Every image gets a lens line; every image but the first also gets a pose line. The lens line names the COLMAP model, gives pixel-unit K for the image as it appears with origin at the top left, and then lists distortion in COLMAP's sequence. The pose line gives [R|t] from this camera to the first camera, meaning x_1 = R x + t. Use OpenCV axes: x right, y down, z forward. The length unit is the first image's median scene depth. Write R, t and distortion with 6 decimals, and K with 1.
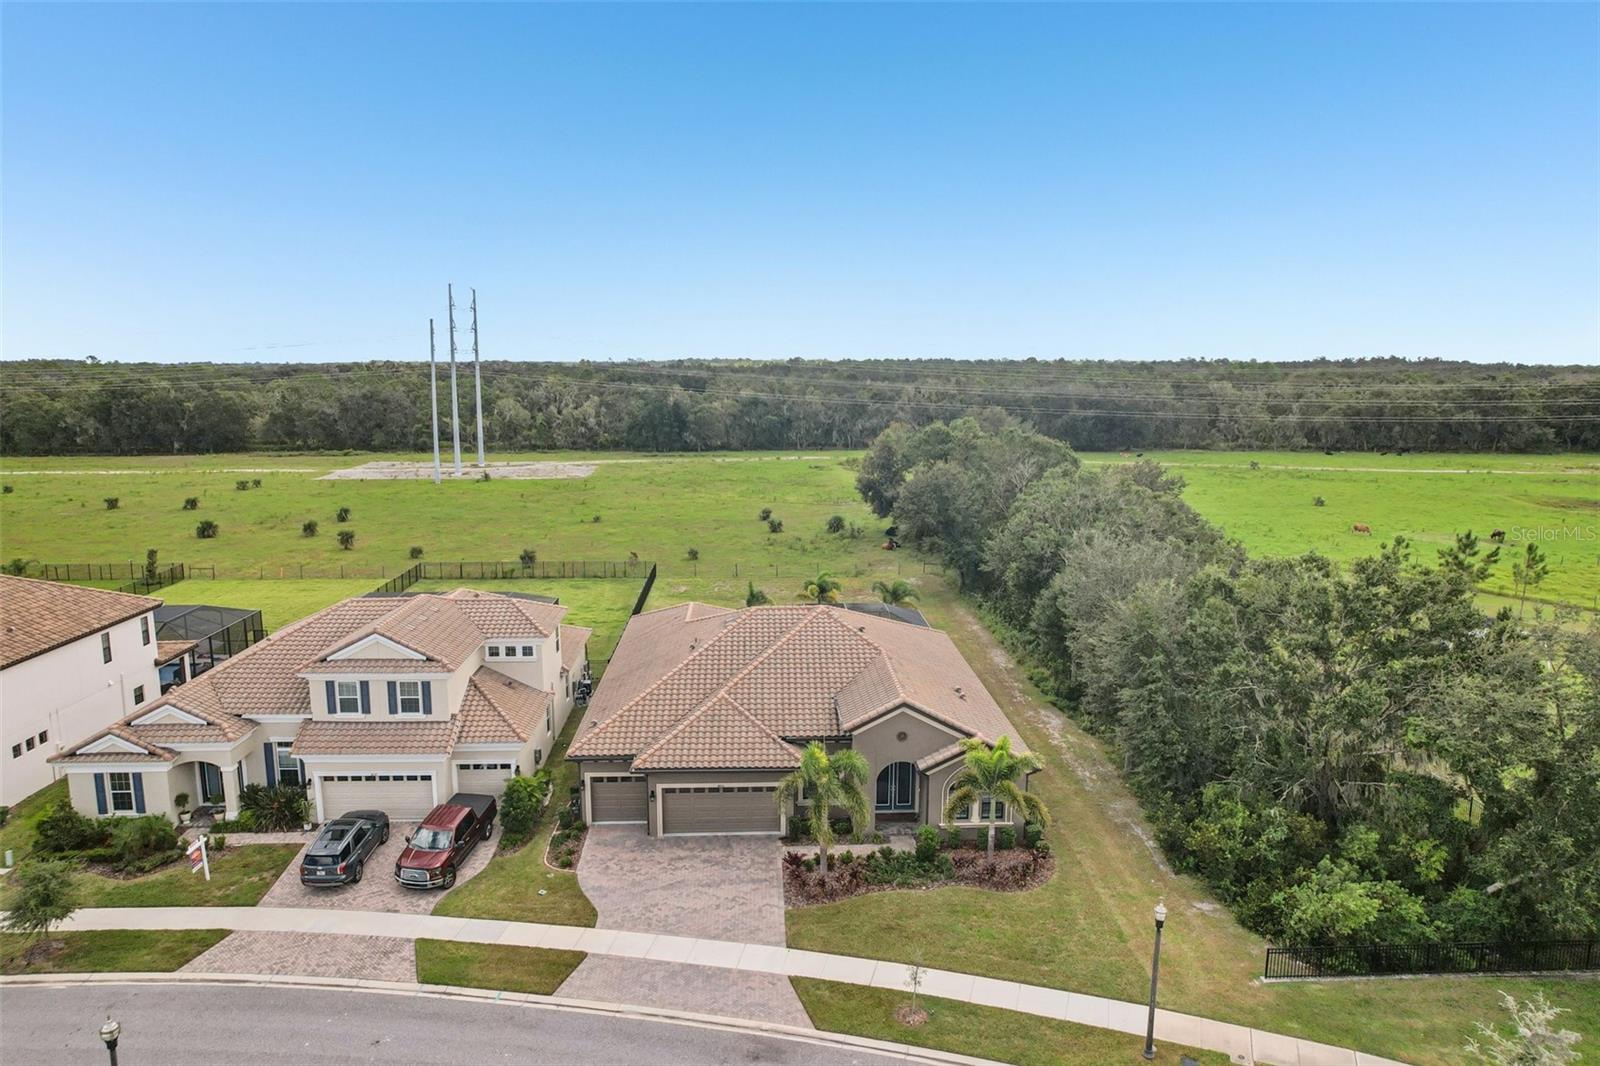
lens RADIAL K [[1015.2, 0, 800.0], [0, 1015.2, 533.0], [0, 0, 1]] dist [-0.078397, 0.074154]
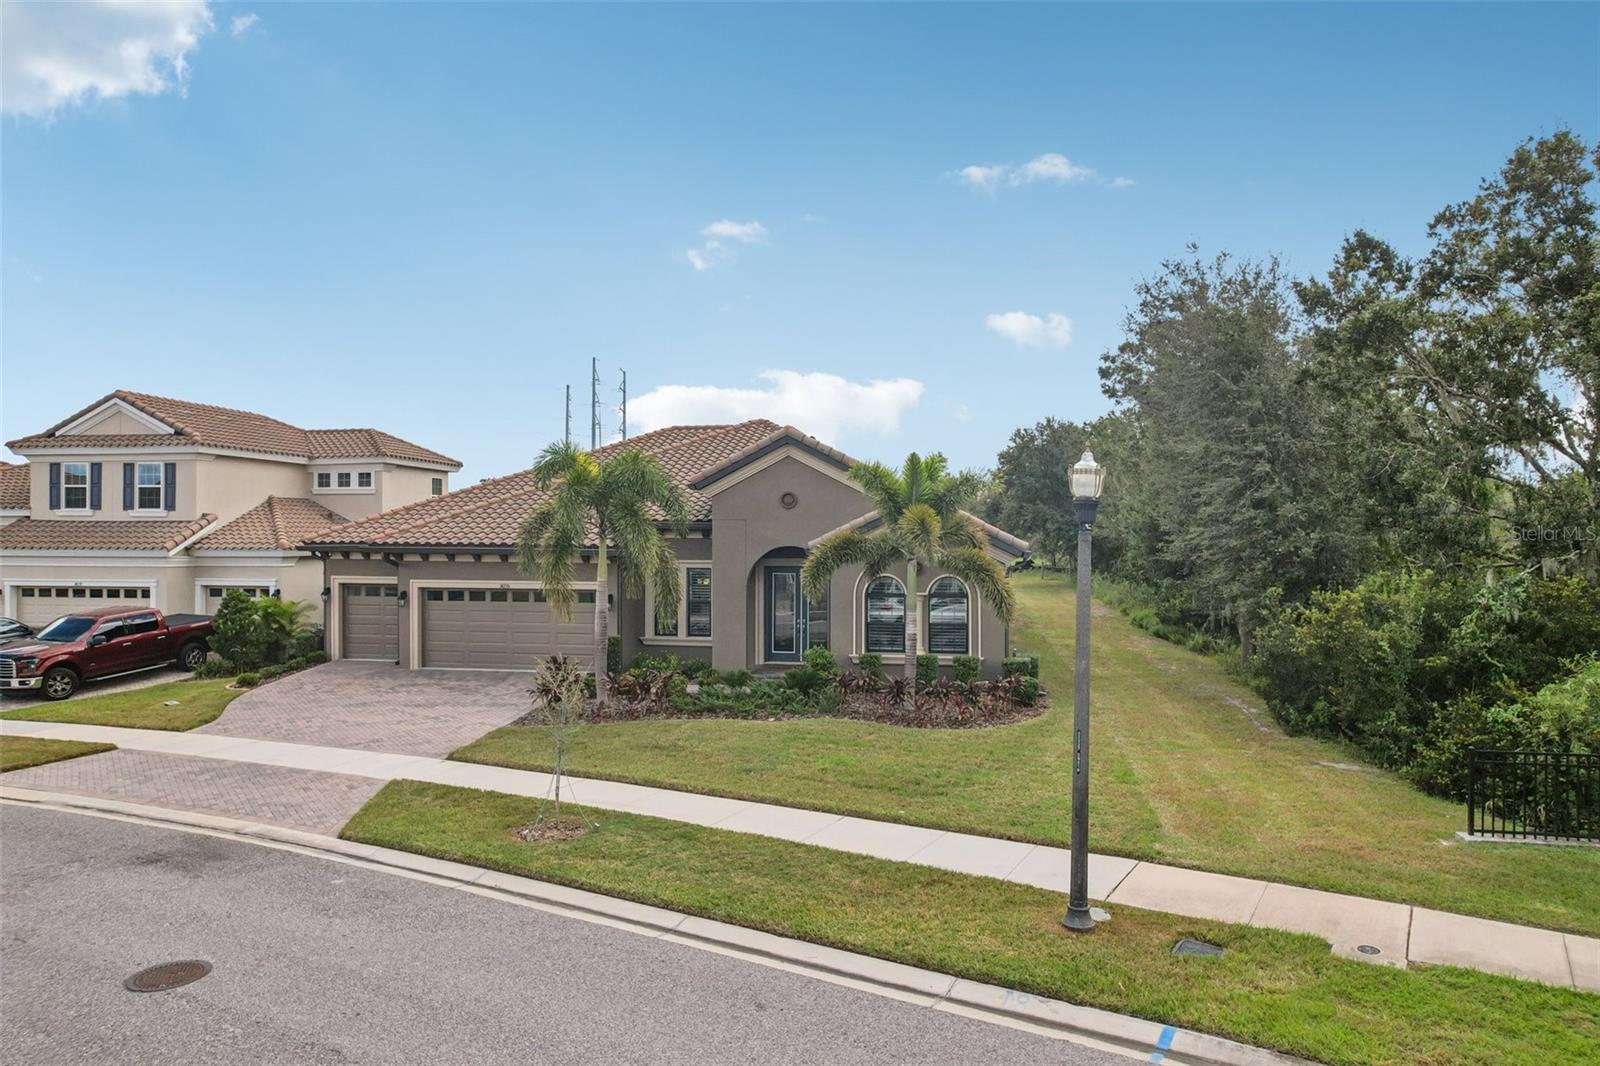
lens RADIAL K [[1015.2, 0, 800.0], [0, 1015.2, 533.0], [0, 0, 1]] dist [-0.078397, 0.074154]
pose [[0.978258, -0.003557, -0.207363, 0.231786], [-0.030640, 0.986402, -0.161467, 0.317696], [0.205118, 0.164310, 0.964847, 0.437770]]
